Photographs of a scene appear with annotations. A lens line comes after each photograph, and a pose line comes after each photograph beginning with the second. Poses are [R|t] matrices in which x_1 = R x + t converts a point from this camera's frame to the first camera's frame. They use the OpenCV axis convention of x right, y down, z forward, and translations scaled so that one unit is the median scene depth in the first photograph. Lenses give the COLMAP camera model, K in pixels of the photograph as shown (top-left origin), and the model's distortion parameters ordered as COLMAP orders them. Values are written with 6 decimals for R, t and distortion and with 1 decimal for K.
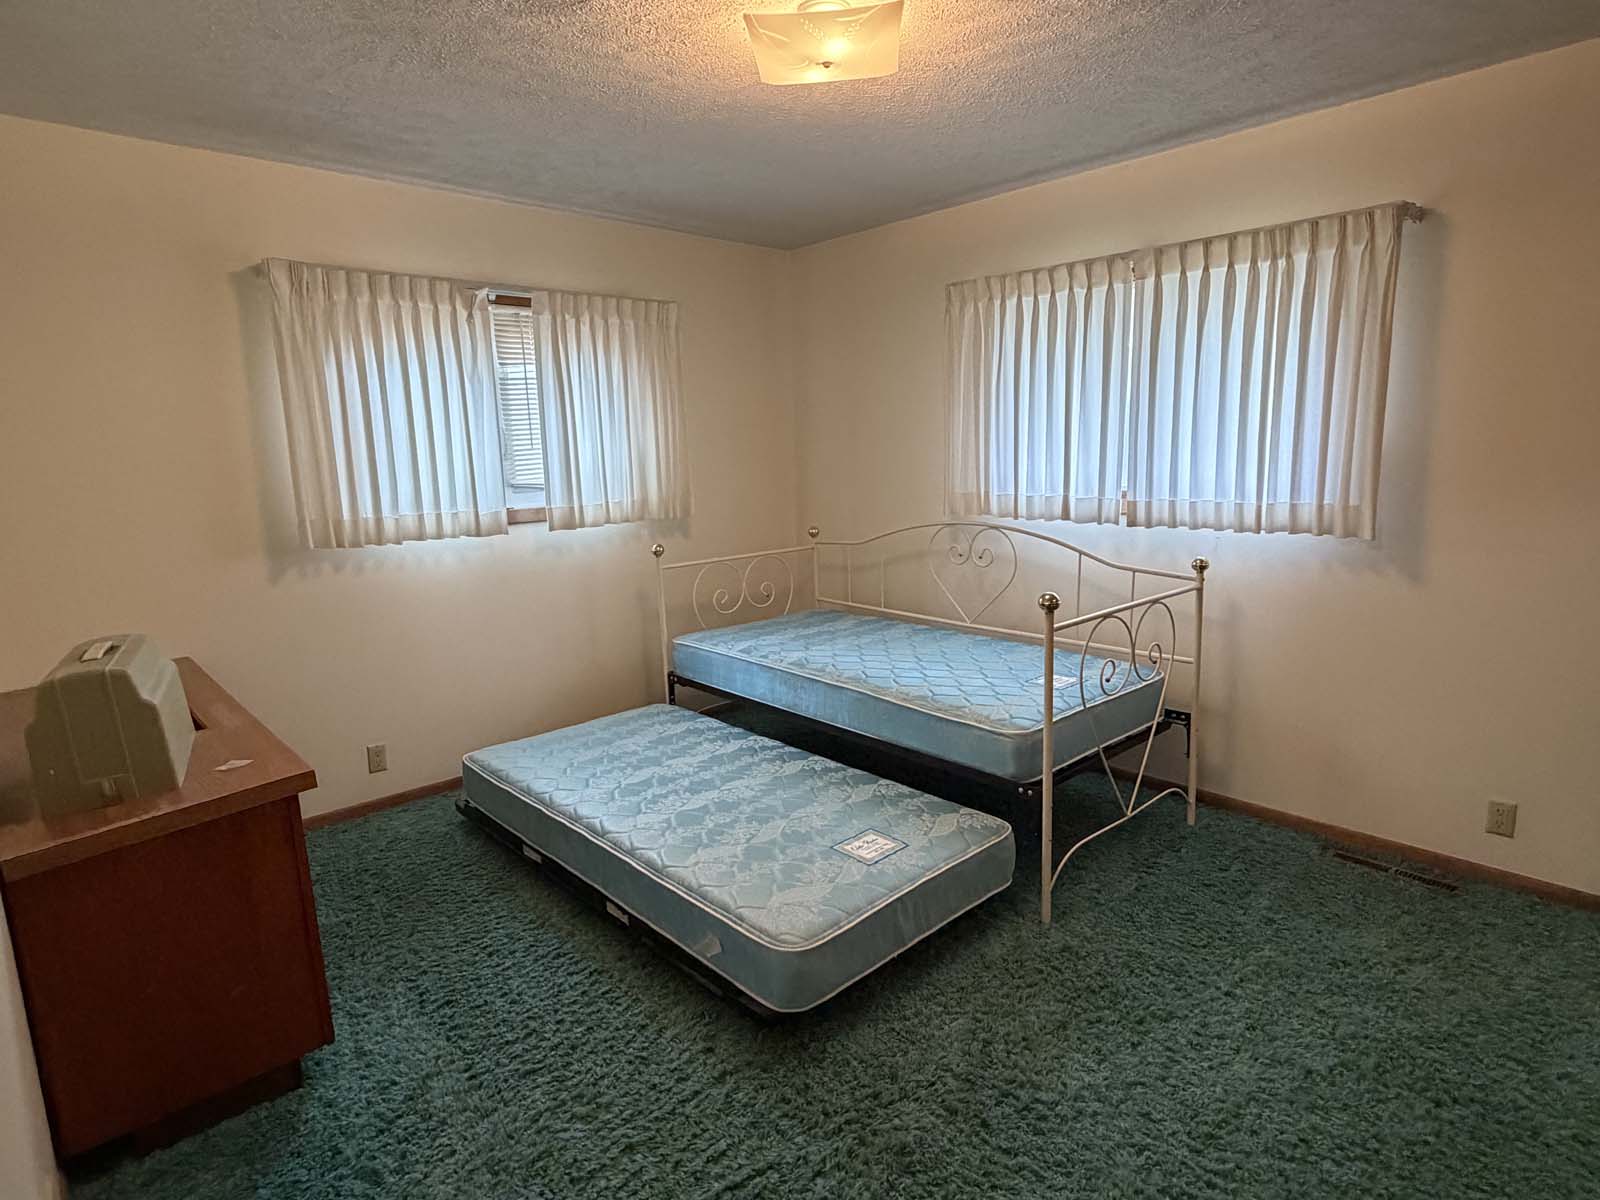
lens RADIAL K [[870.9, 0, 796.0], [0, 870.9, 598.9], [0, 0, 1]] dist [0.001226, -0.000757]
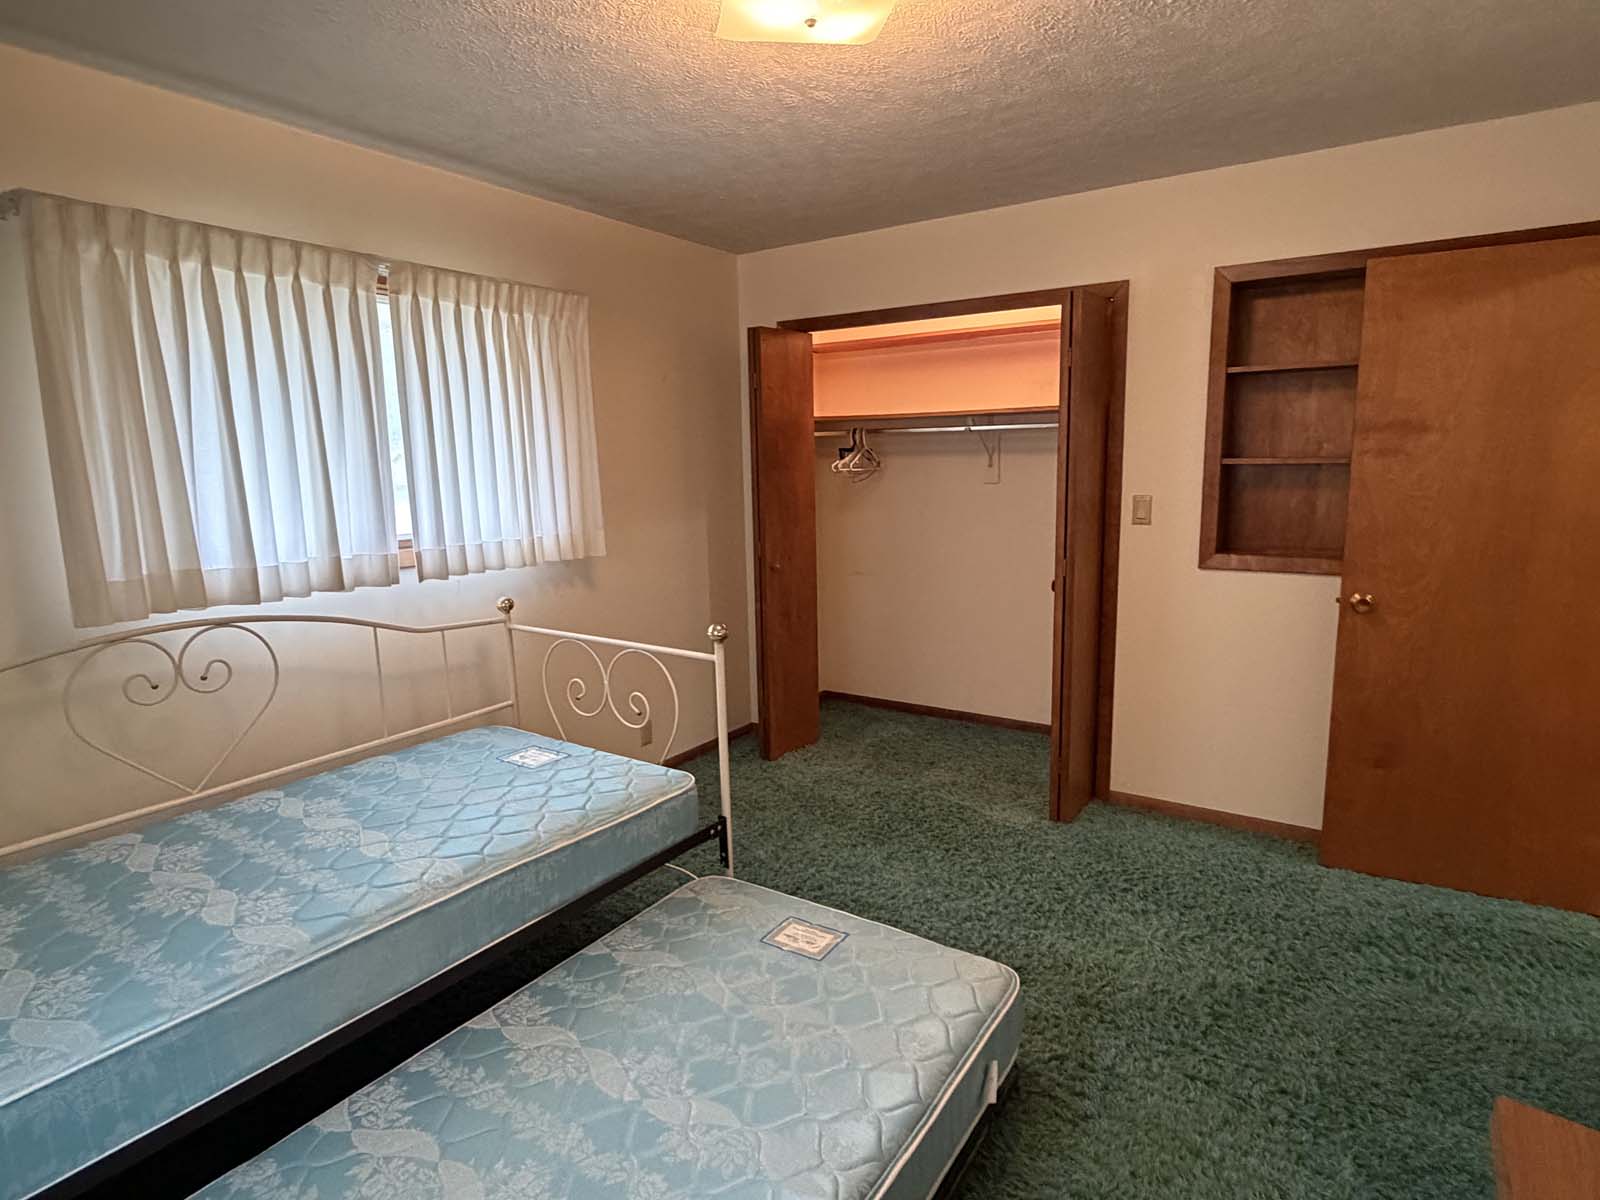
lens RADIAL K [[870.9, 0, 796.0], [0, 870.9, 598.9], [0, 0, 1]] dist [0.001226, -0.000757]
pose [[-0.228056, -0.133242, 0.964488, -0.562004], [0.191639, 0.965072, 0.178636, -0.158890], [-0.954602, 0.225573, -0.194556, 0.873838]]
